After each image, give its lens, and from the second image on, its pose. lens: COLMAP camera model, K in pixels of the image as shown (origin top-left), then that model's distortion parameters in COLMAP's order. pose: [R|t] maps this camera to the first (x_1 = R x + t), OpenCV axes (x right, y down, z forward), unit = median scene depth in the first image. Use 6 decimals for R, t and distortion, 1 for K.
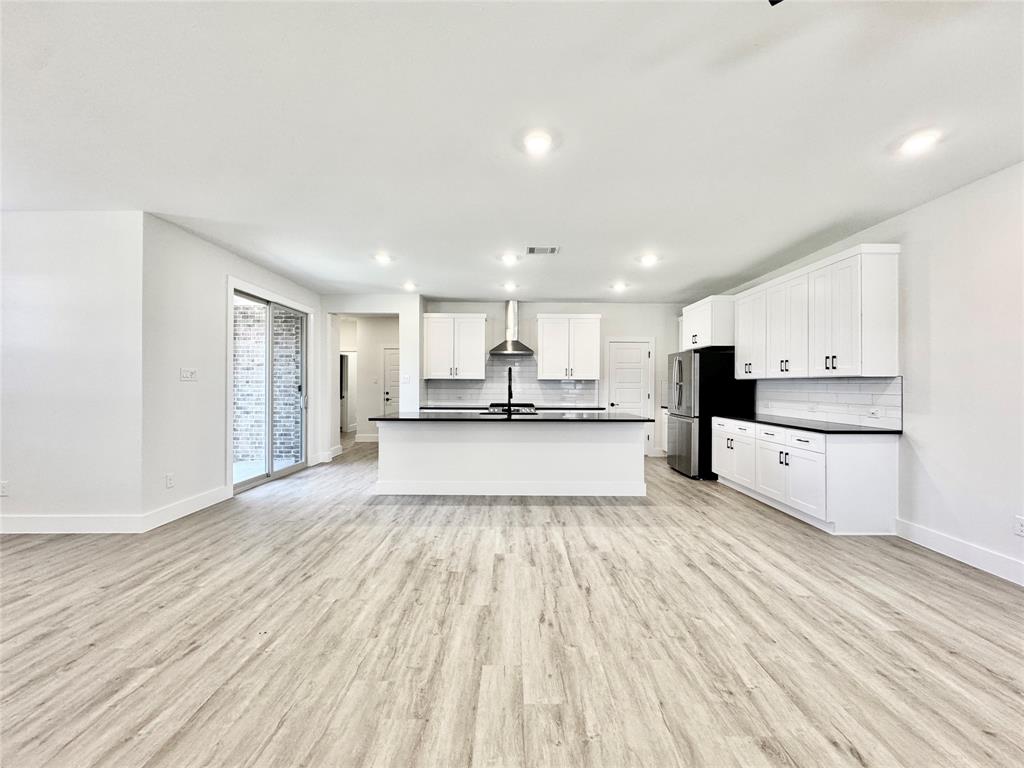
lens RADIAL K [[407.5, 0, 512.0], [0, 407.5, 384.0], [0, 0, 1]] dist [-0.001782, -0.000264]
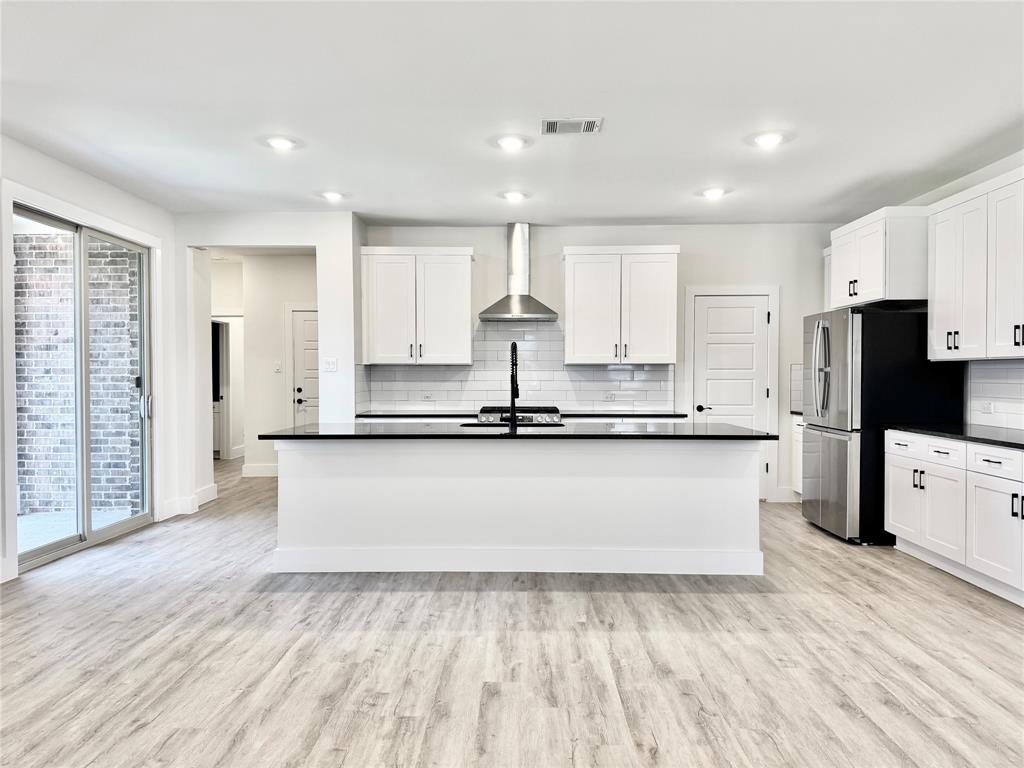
lens RADIAL K [[715.1, 0, 509.5], [0, 715.1, 386.3], [0, 0, 1]] dist [0.070772, -0.098179]
pose [[0.999781, -0.005581, -0.020171, 0.009973], [0.005957, 0.999808, 0.018654, 0.001269], [0.020063, -0.018770, 0.999623, 0.027717]]
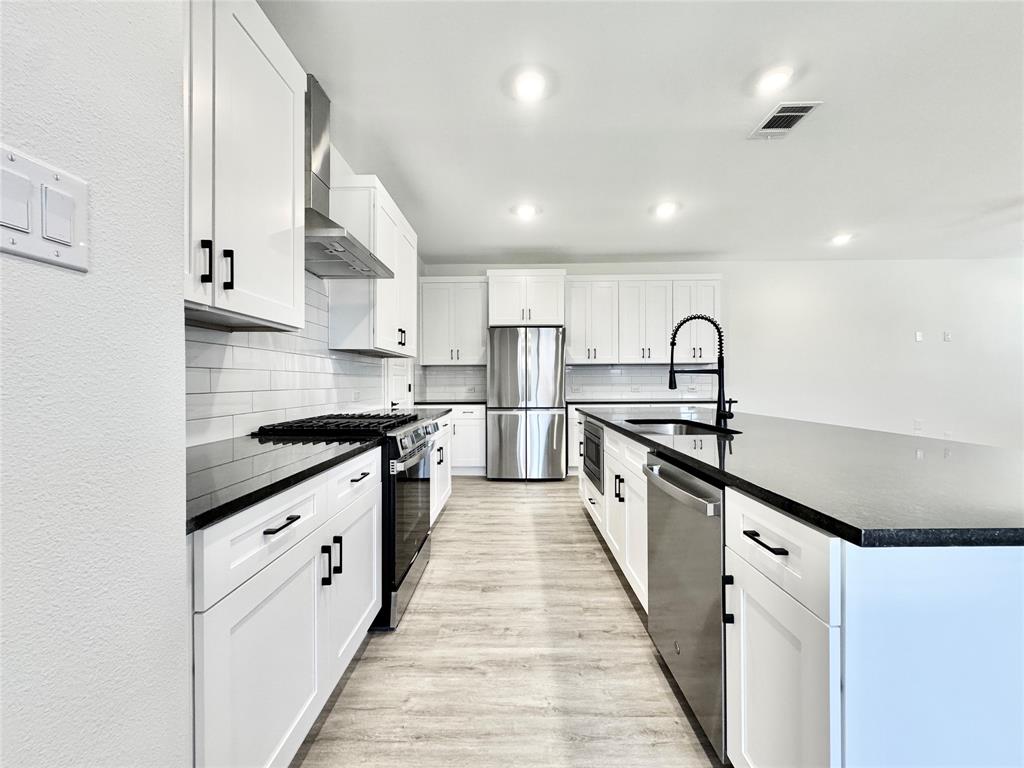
lens RADIAL K [[407.5, 0, 512.0], [0, 407.5, 384.0], [0, 0, 1]] dist [-0.001782, -0.000264]
pose [[0.011518, -0.009995, 0.999884, -0.515838], [0.004720, 0.999939, 0.009941, 0.031050], [-0.999923, 0.004605, 0.011564, 1.409761]]
